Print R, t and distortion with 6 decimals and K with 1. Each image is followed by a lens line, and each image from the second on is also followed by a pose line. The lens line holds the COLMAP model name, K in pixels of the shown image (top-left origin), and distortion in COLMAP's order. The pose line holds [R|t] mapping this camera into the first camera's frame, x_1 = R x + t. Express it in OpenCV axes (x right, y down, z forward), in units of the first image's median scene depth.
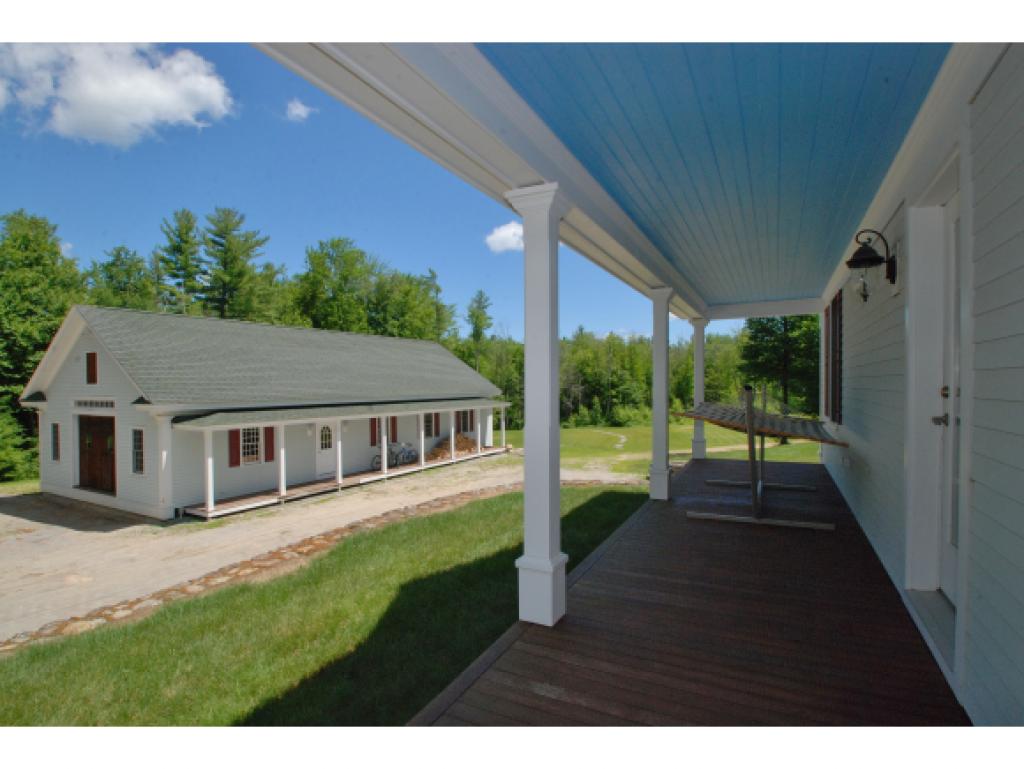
lens RADIAL K [[520.1, 0, 512.0], [0, 520.1, 384.5], [0, 0, 1]] dist [-0.000417, -0.000240]
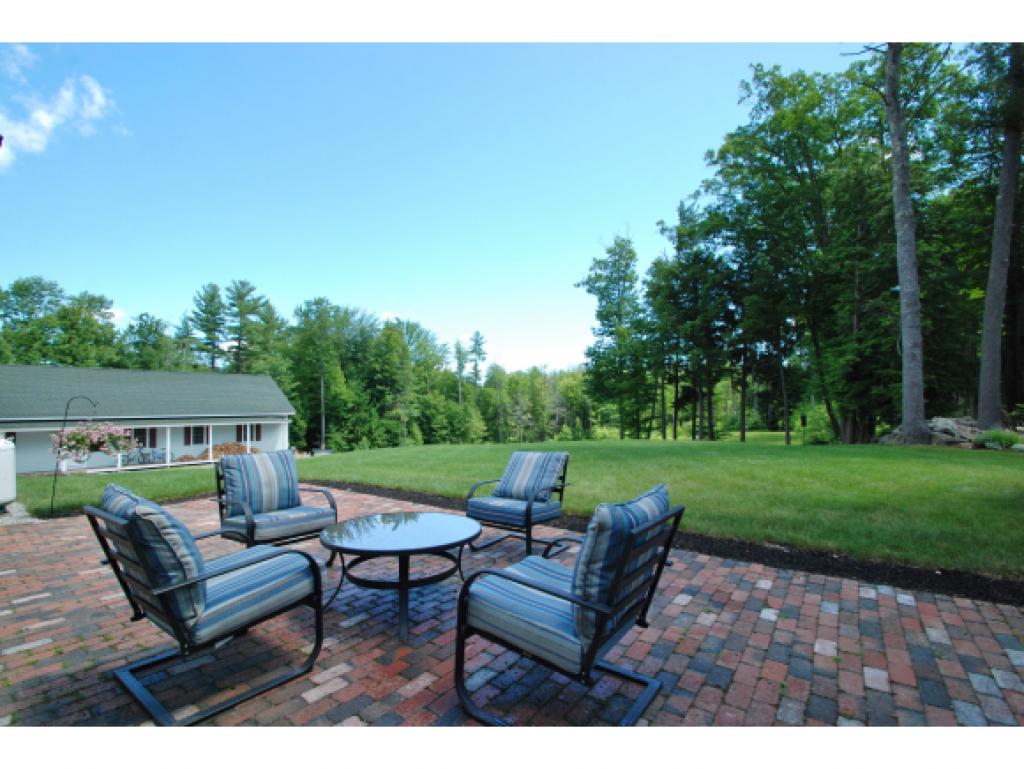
lens RADIAL K [[456.1, 0, 507.5], [0, 456.1, 392.6], [0, 0, 1]] dist [0.029504, -0.023388]
pose [[0.987073, -0.014505, -0.159615, 0.310299], [0.008220, 0.999167, -0.039961, 0.013702], [0.160062, 0.038133, 0.986370, -0.078359]]
